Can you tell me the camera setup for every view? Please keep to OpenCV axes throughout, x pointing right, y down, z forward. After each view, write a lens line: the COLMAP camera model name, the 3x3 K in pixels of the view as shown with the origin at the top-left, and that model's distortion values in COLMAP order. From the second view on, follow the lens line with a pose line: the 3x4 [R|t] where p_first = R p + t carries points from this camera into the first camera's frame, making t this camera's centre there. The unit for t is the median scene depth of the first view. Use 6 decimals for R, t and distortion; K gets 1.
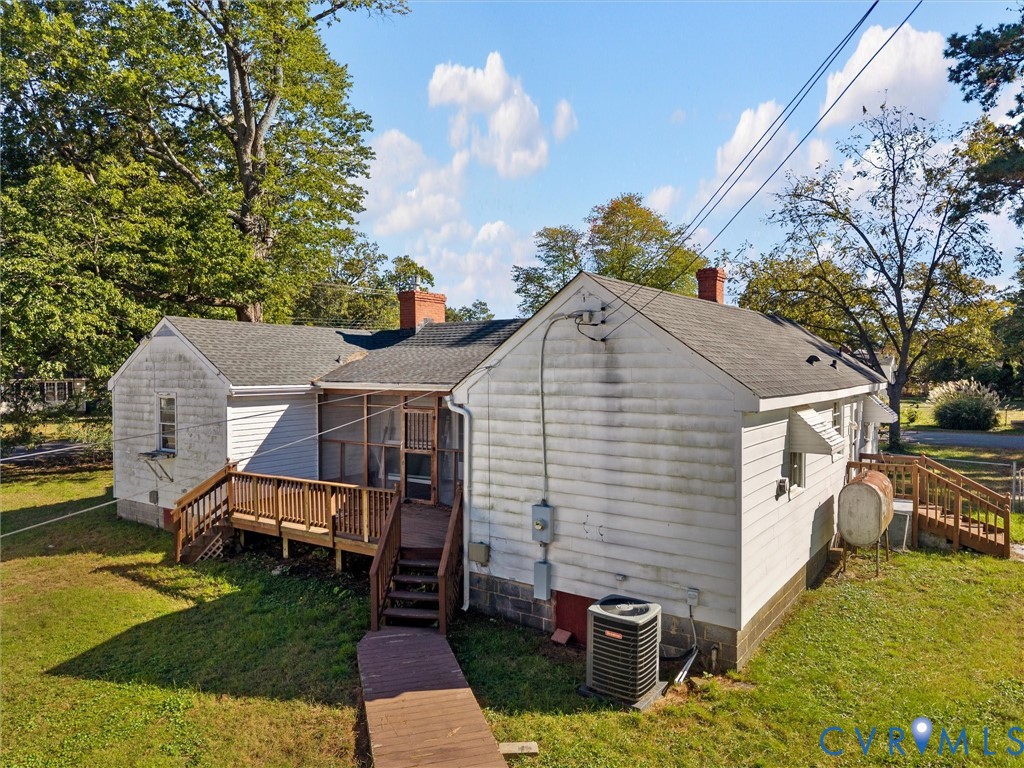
lens RADIAL K [[697.4, 0, 513.9], [0, 697.4, 377.8], [0, 0, 1]] dist [0.120338, -0.199596]
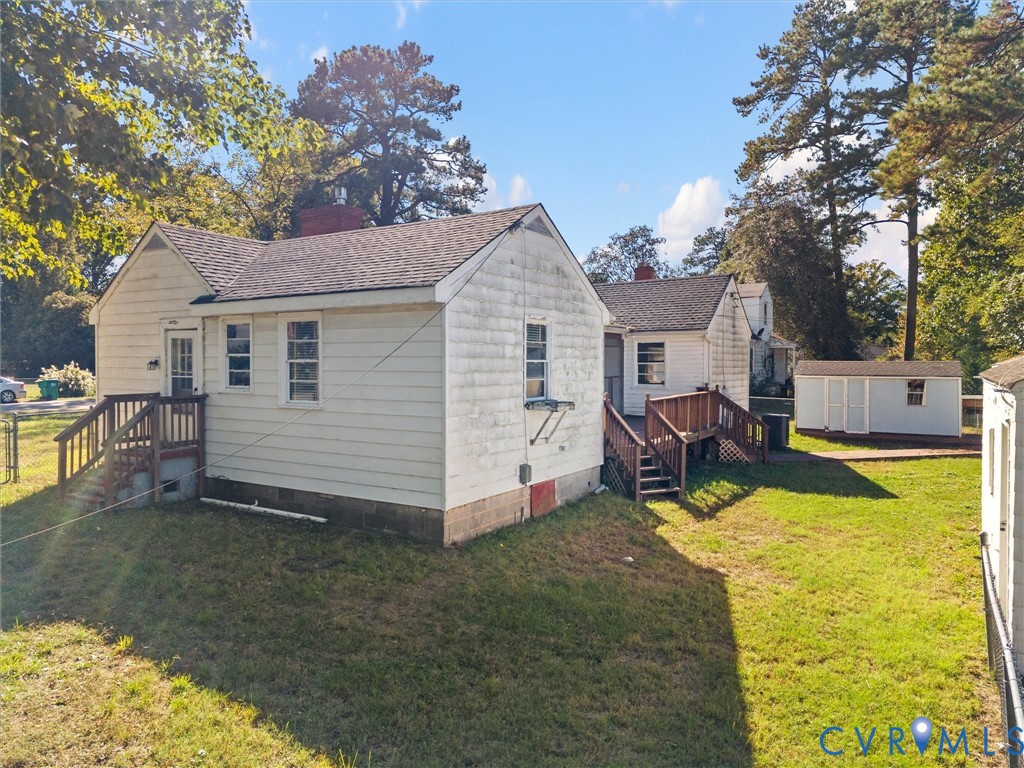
lens RADIAL K [[692.6, 0, 518.0], [0, 692.6, 381.1], [0, 0, 1]] dist [0.033145, -0.038327]
pose [[-0.060875, -0.017812, 0.997986, -1.853242], [0.019234, 0.999634, 0.019015, 0.113252], [-0.997960, 0.020352, -0.060510, 1.690253]]
